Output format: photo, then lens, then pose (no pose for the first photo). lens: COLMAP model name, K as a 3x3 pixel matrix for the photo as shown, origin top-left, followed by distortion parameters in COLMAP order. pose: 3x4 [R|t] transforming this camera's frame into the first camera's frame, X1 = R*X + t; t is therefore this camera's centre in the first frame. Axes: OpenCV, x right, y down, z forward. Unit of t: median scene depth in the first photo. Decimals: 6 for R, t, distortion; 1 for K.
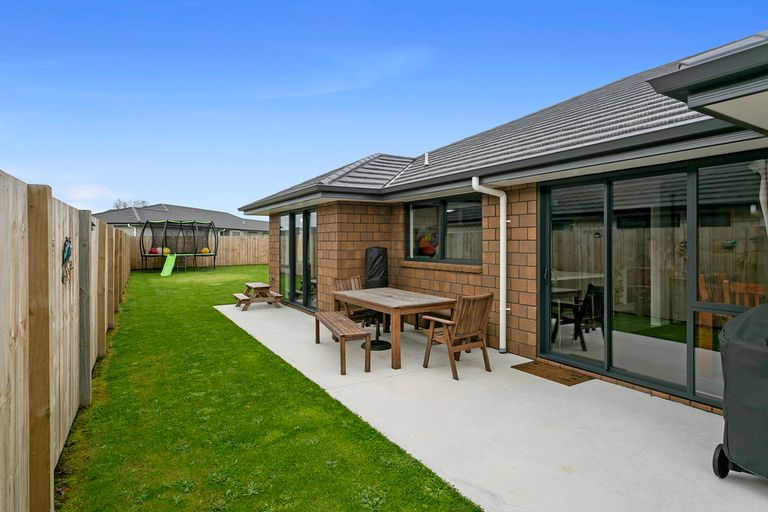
lens RADIAL K [[421.4, 0, 384.8], [0, 421.4, 243.3], [0, 0, 1]] dist [-0.003711, -0.001026]
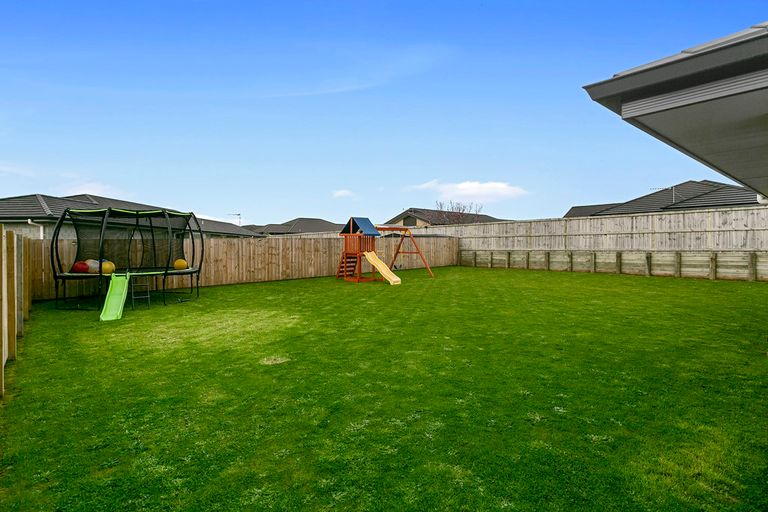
lens RADIAL K [[412.7, 0, 381.2], [0, 412.7, 246.0], [0, 0, 1]] dist [0.041350, 0.000339]
pose [[0.990796, -0.008258, 0.135110, -0.226932], [0.008499, 0.999963, -0.001205, -0.004606], [-0.135095, 0.002342, 0.990830, 0.390242]]
